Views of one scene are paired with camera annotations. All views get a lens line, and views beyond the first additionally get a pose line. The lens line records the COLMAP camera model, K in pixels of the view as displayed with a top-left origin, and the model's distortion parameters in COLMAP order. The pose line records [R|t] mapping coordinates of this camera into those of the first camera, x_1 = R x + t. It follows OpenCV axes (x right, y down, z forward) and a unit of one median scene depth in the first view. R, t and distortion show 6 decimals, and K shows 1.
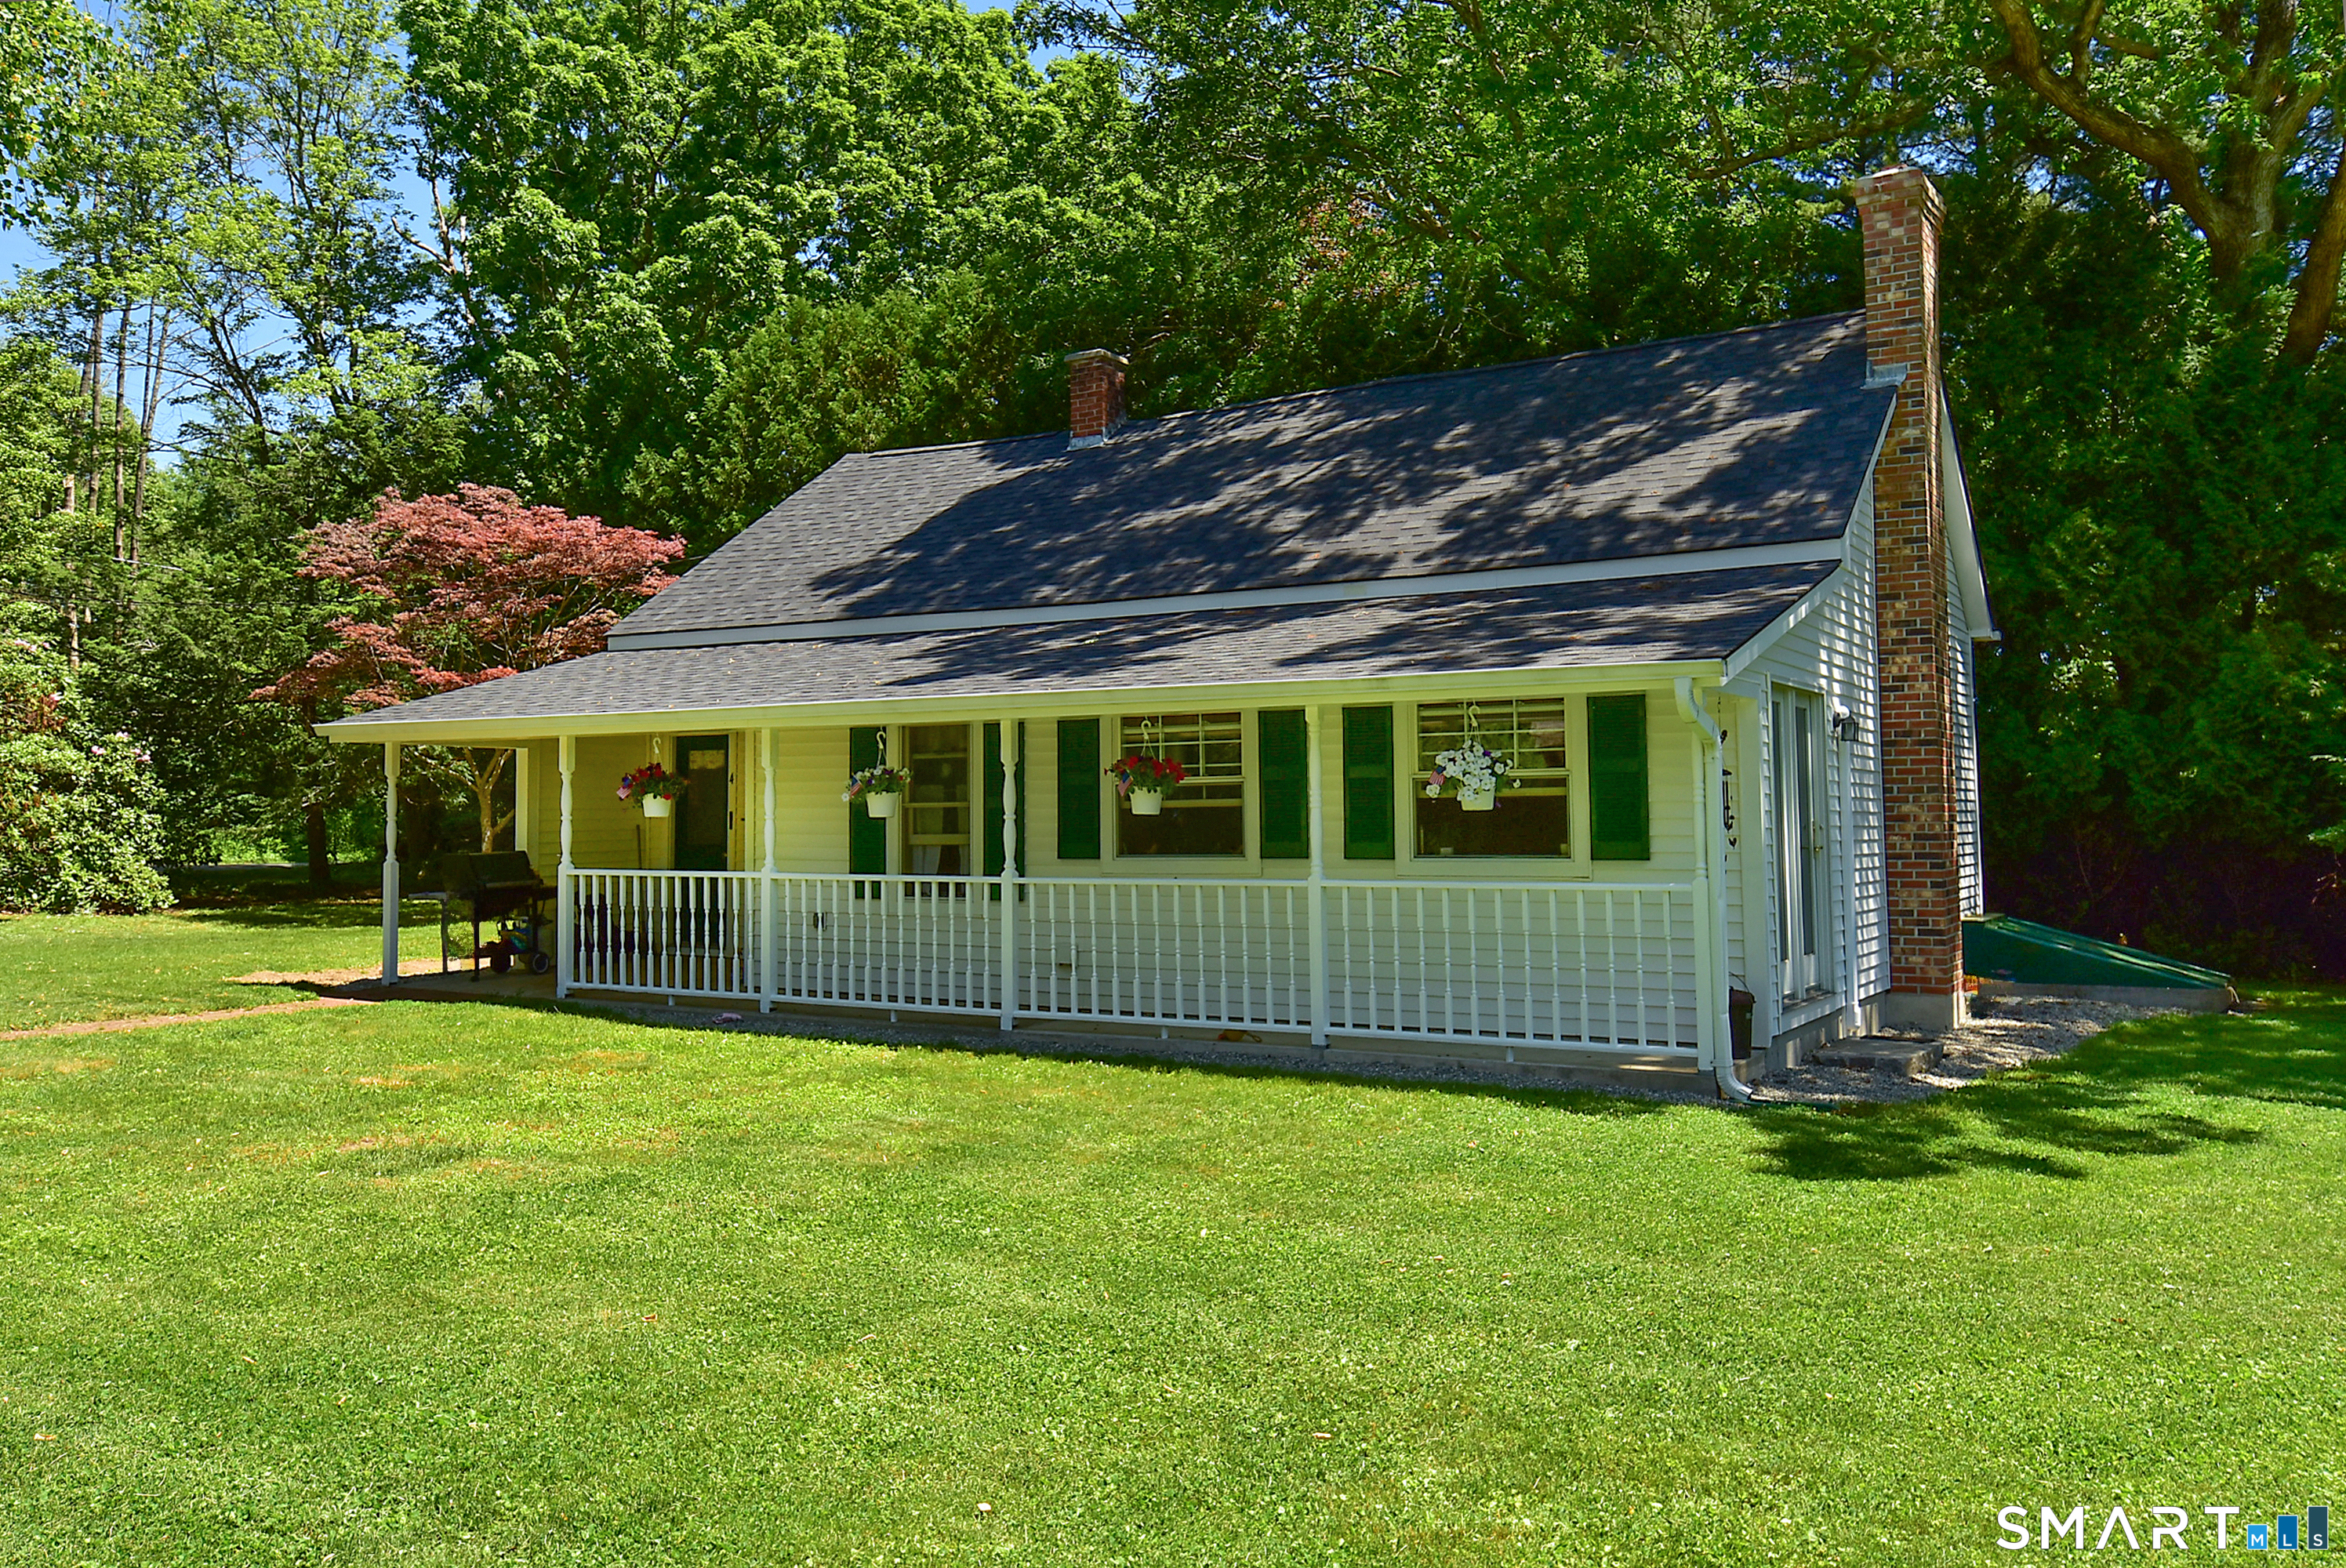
lens RADIAL K [[1782.8, 0, 1174.0], [0, 1782.8, 781.4], [0, 0, 1]] dist [-0.007265, -0.000594]
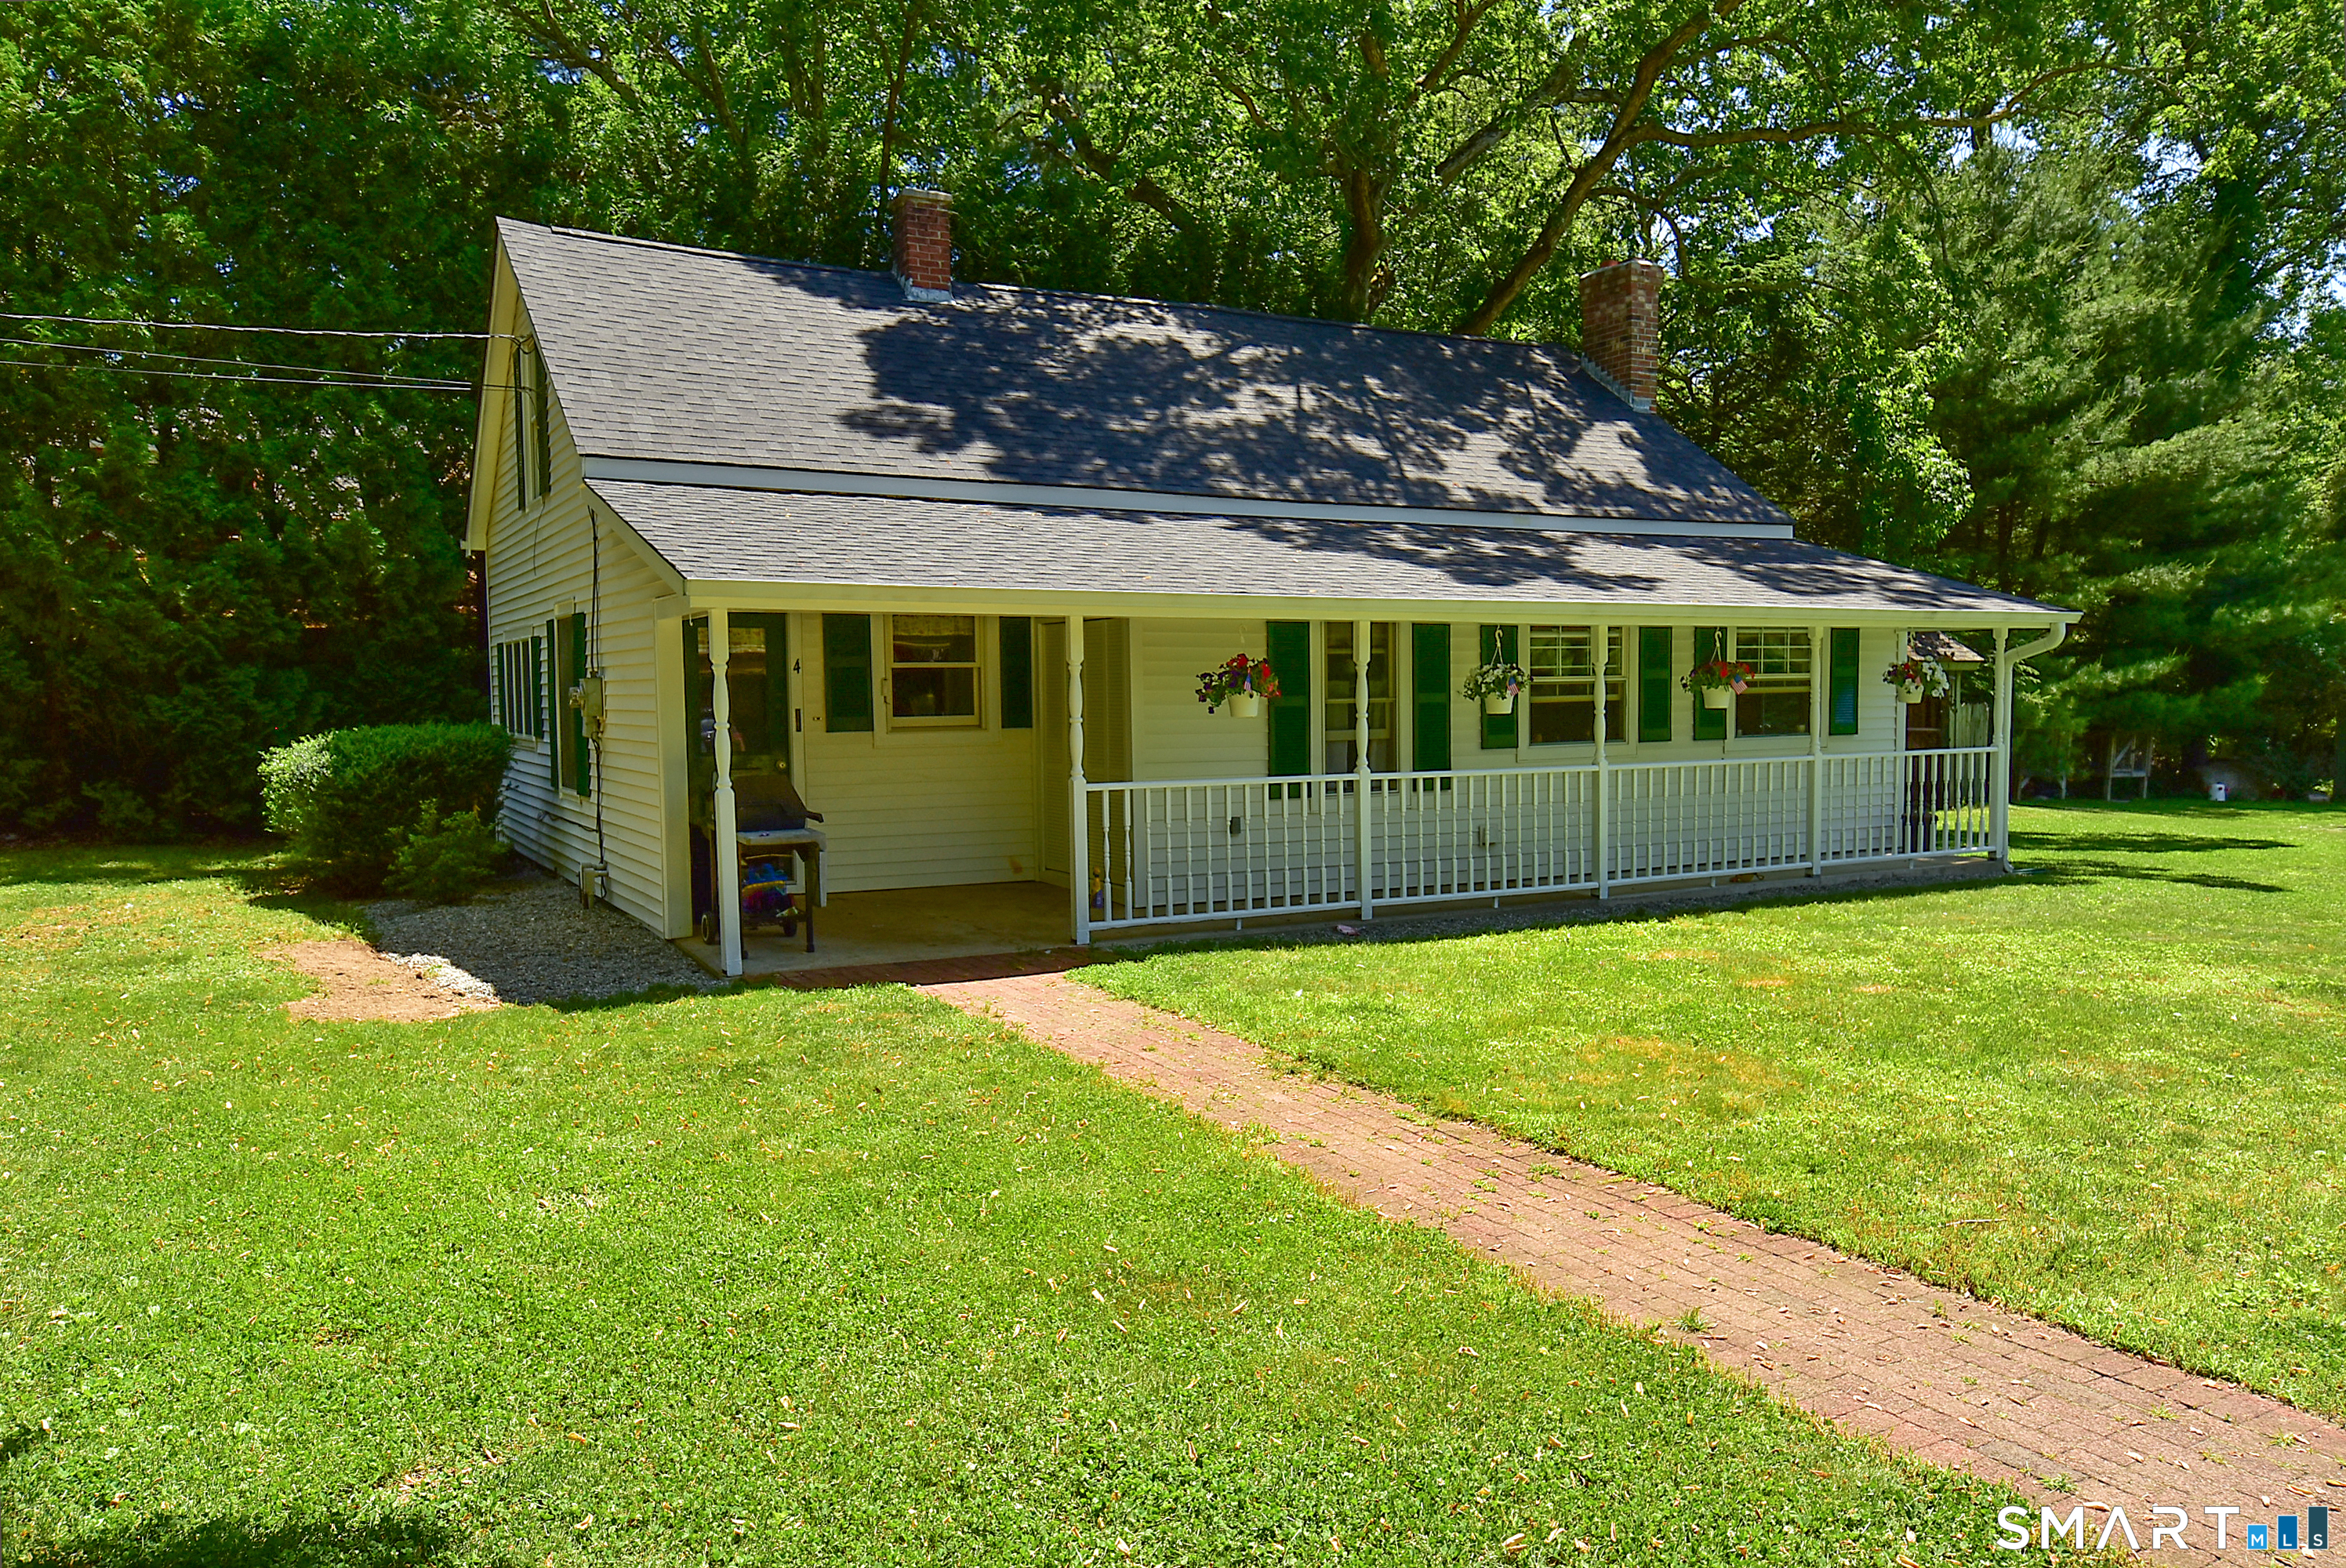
lens RADIAL K [[1696.8, 0, 1174.8], [0, 1696.8, 786.9], [0, 0, 1]] dist [0.008216, 0.000799]
pose [[0.520502, -0.041378, 0.852858, -1.048869], [0.002357, 0.998891, 0.047024, 0.016052], [-0.853857, -0.022466, 0.520022, 0.615369]]
